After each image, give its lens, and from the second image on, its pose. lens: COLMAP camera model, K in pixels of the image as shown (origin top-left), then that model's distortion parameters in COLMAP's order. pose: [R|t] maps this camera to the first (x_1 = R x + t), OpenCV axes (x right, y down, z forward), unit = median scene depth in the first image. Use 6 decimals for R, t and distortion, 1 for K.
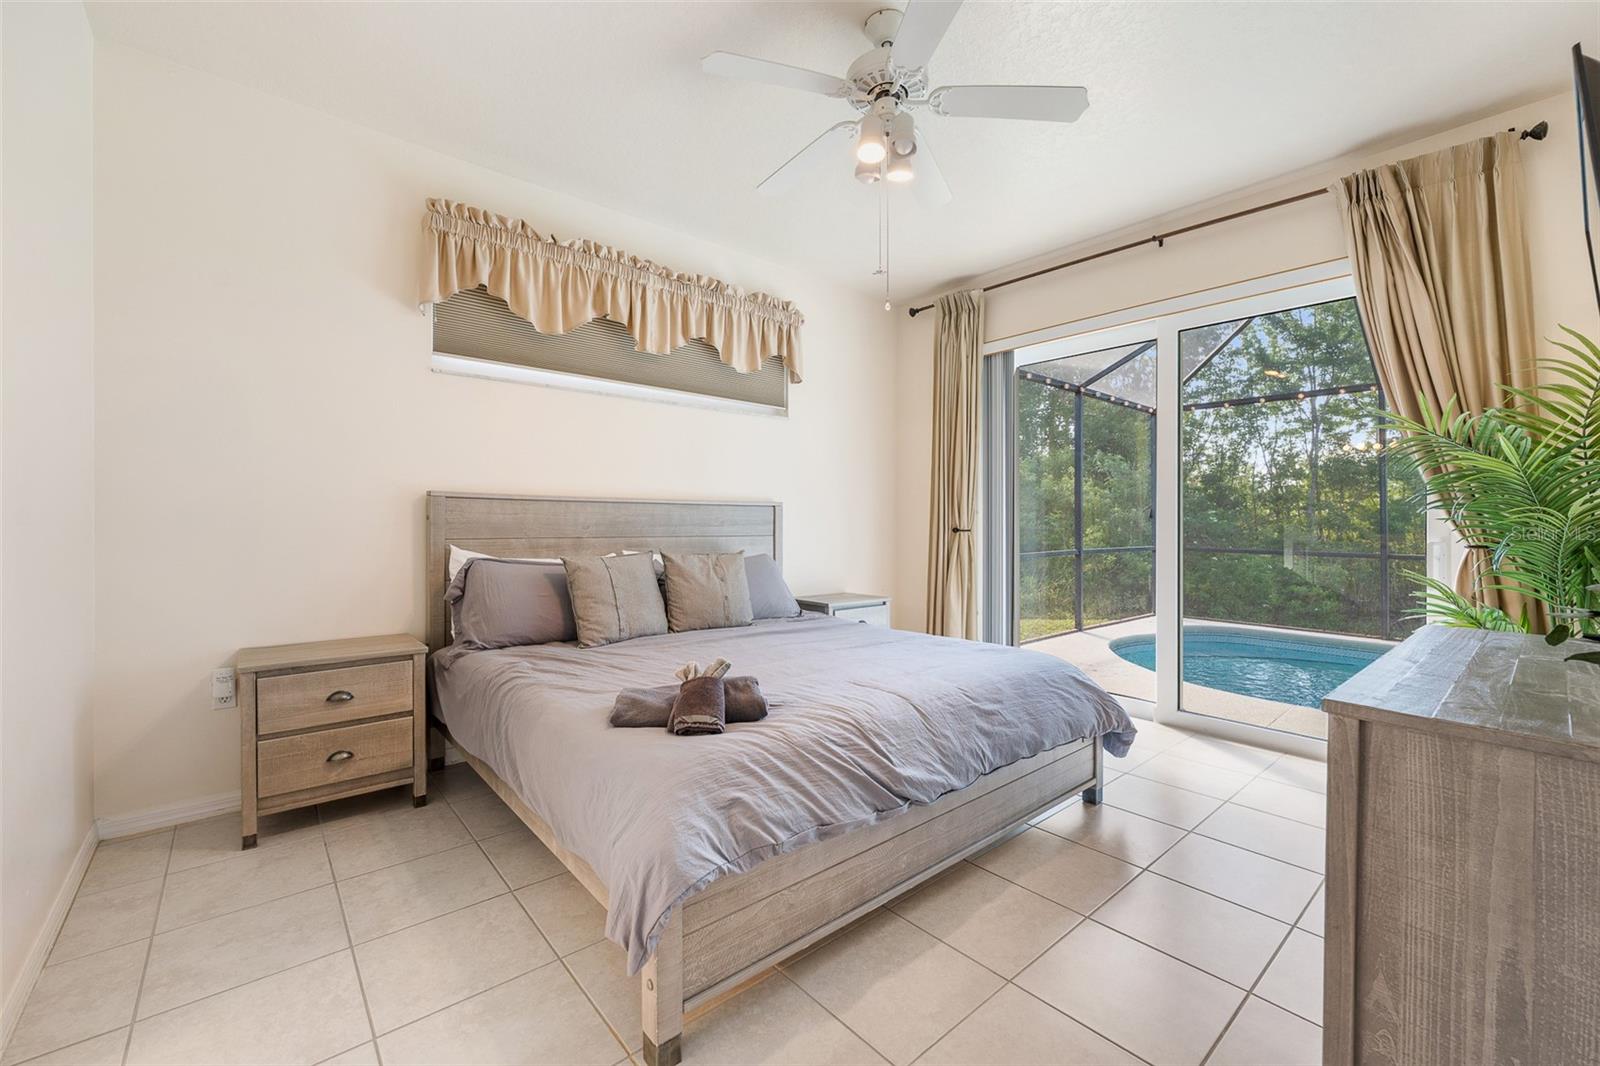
lens RADIAL K [[650.4, 0, 807.0], [0, 650.4, 511.1], [0, 0, 1]] dist [0.000330, 0.000353]
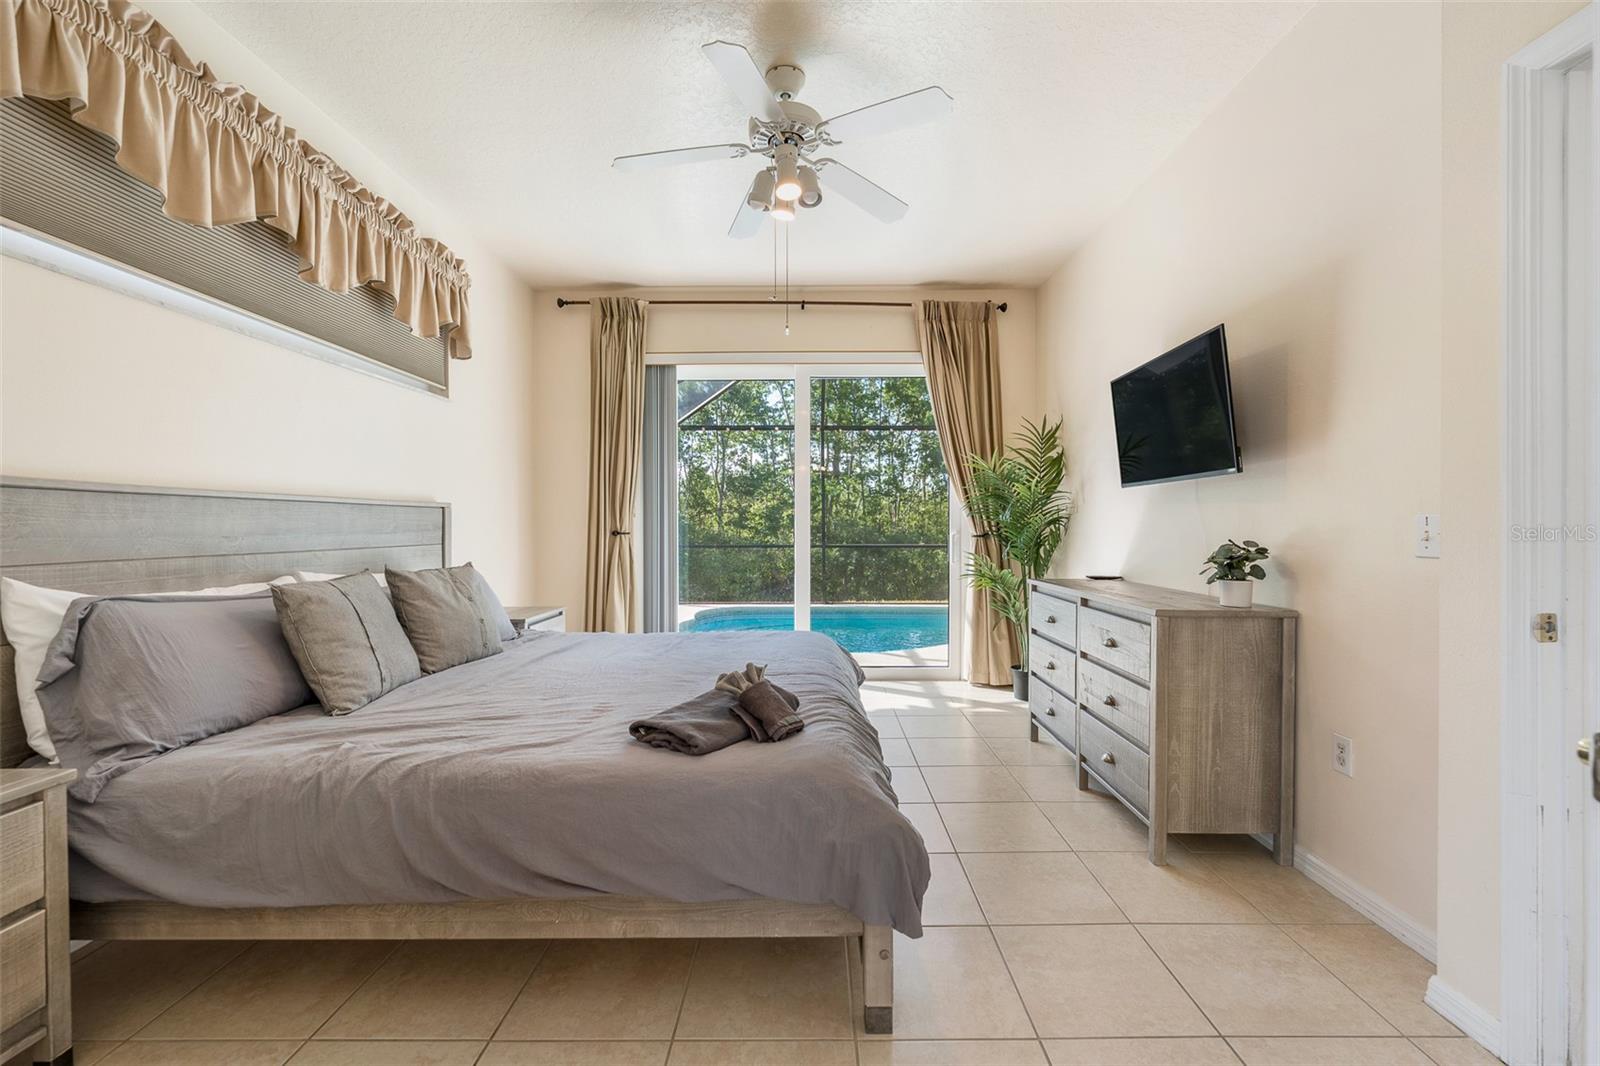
lens RADIAL K [[656.5, 0, 809.0], [0, 656.5, 515.0], [0, 0, 1]] dist [0.000154, 0.000132]
pose [[0.657962, 0.002070, 0.753049, -0.477655], [-0.003179, 0.999995, 0.000030, -0.000330], [-0.753045, -0.002413, 0.657965, 0.157753]]
